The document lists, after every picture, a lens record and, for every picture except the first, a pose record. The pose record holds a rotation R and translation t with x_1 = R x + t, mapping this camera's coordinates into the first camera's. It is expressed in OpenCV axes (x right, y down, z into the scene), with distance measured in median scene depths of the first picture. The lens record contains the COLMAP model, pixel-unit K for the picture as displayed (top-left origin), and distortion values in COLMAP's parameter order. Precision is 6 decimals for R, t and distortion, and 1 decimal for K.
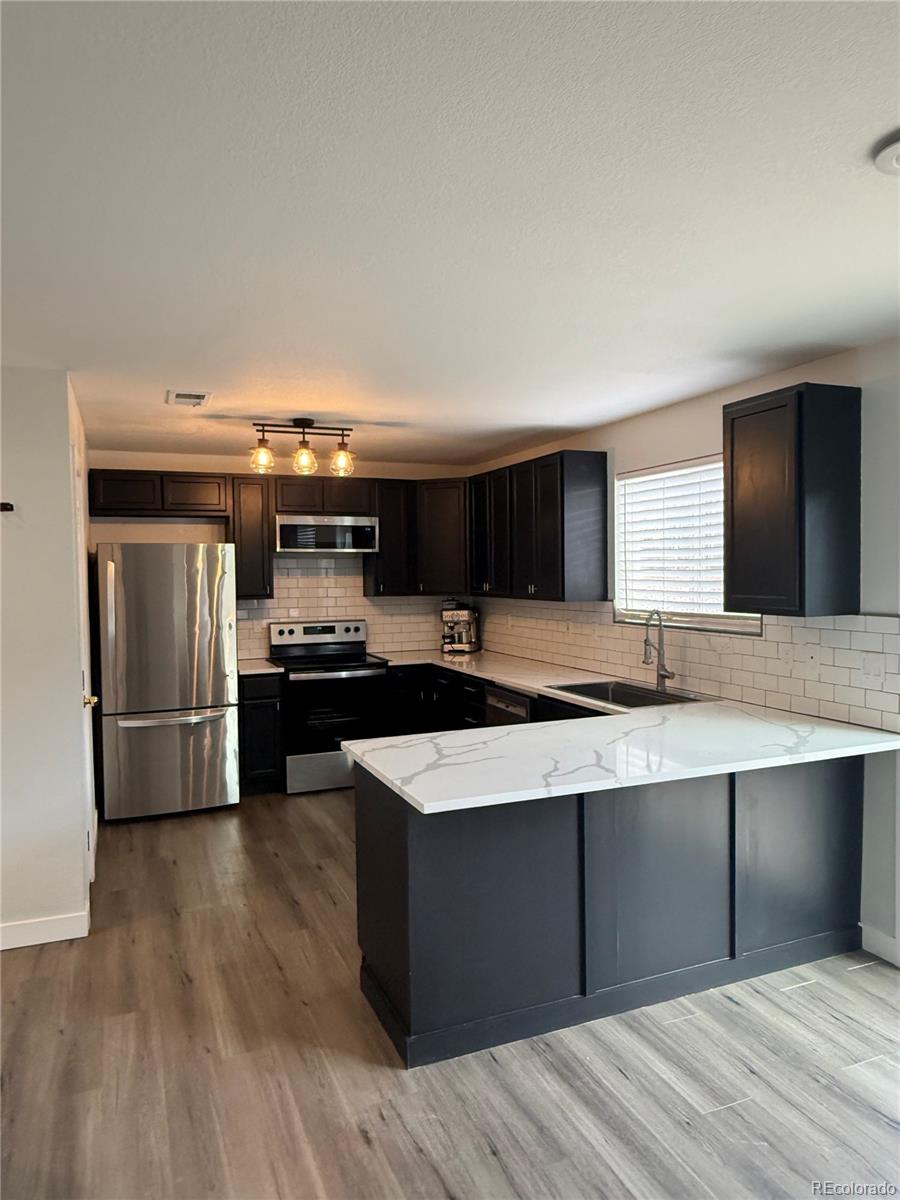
lens RADIAL K [[808.2, 0, 451.7], [0, 808.2, 598.6], [0, 0, 1]] dist [-0.001117, 0.008665]
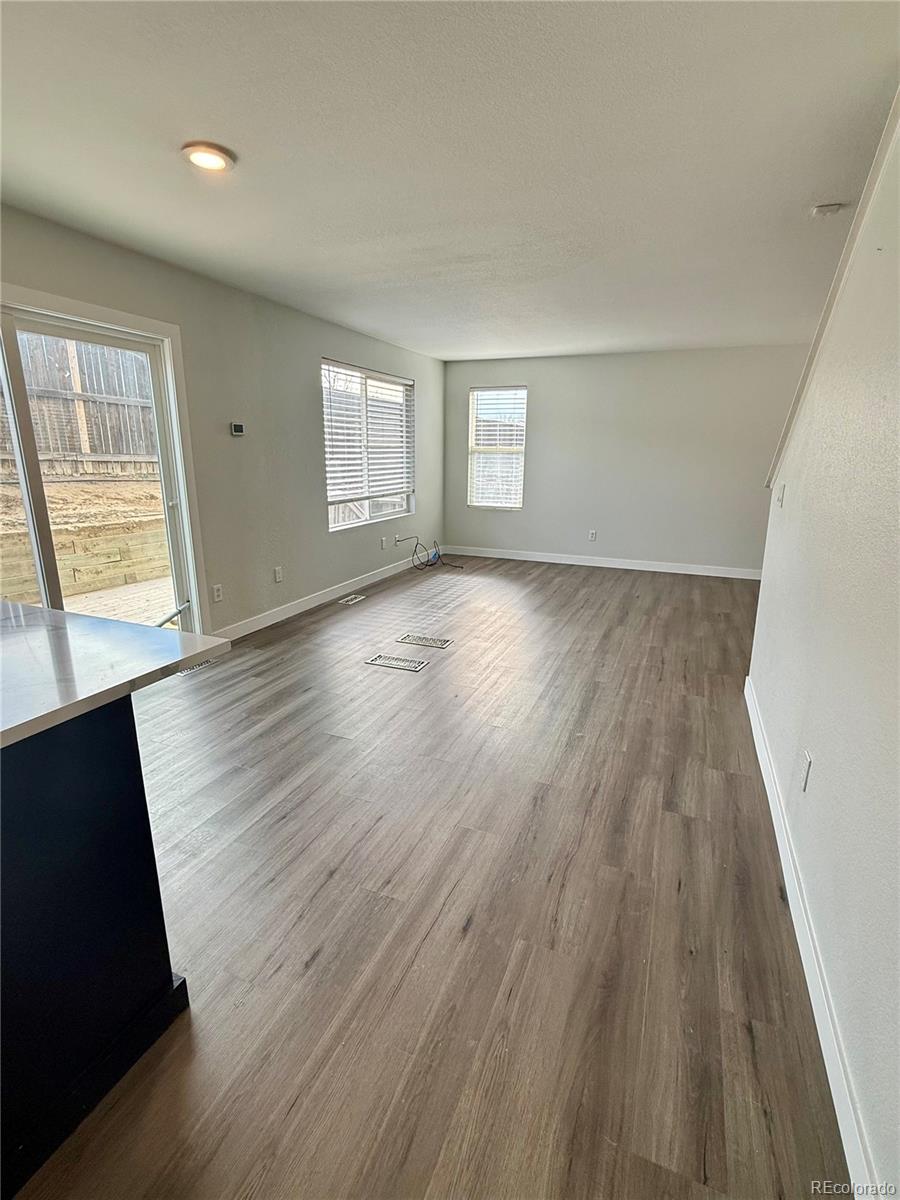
lens RADIAL K [[560.5, 0, 448.5], [0, 560.5, 596.7], [0, 0, 1]] dist [0.001067, 0.000091]
pose [[-0.708406, -0.165101, 0.686224, -0.394926], [0.028287, 0.964834, 0.261335, 0.035222], [-0.705239, 0.204542, -0.678823, 0.793304]]
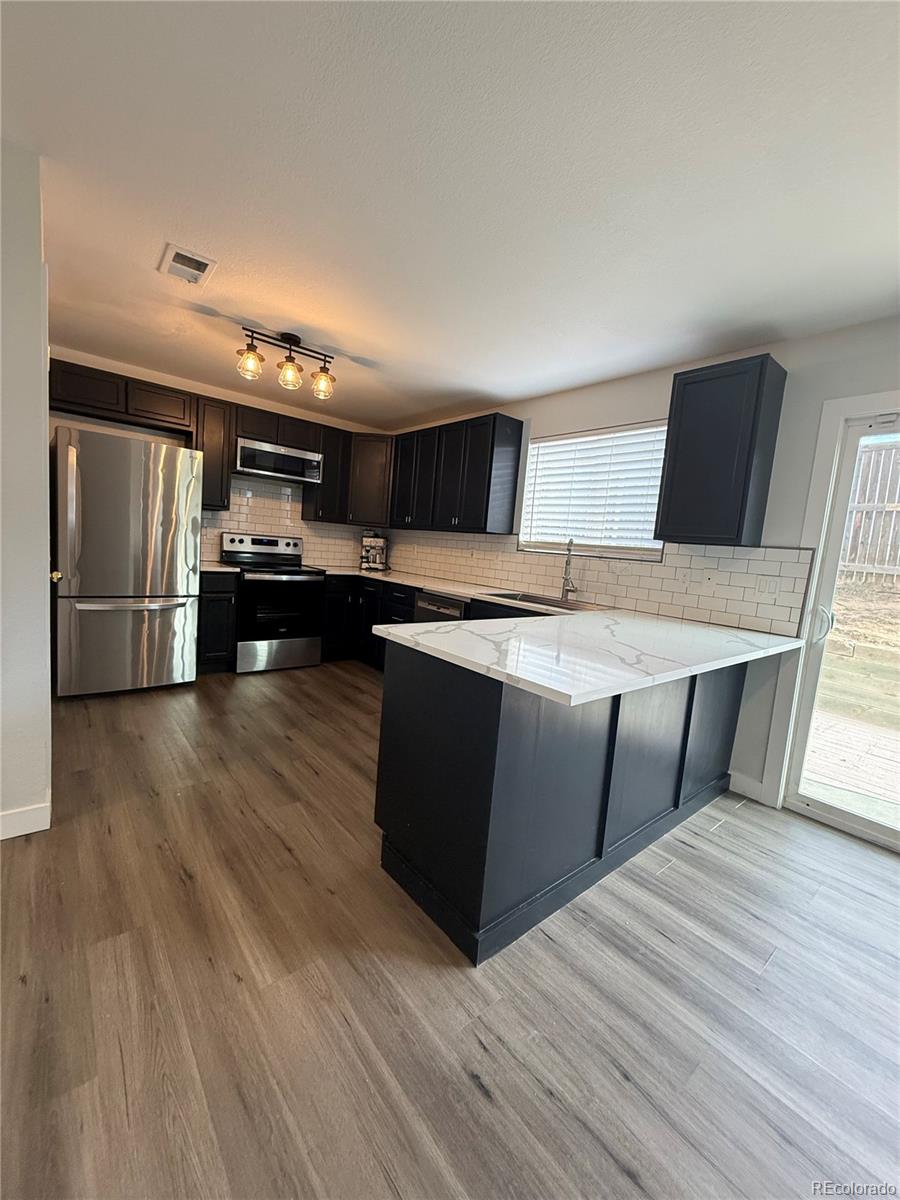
lens RADIAL K [[475.5, 0, 448.9], [0, 475.5, 596.4], [0, 0, 1]] dist [0.001299, -0.000937]
pose [[0.948255, 0.059848, 0.311818, -0.201862], [-0.084563, 0.994207, 0.066339, 0.083425], [-0.306042, -0.089275, 0.947823, 0.371045]]
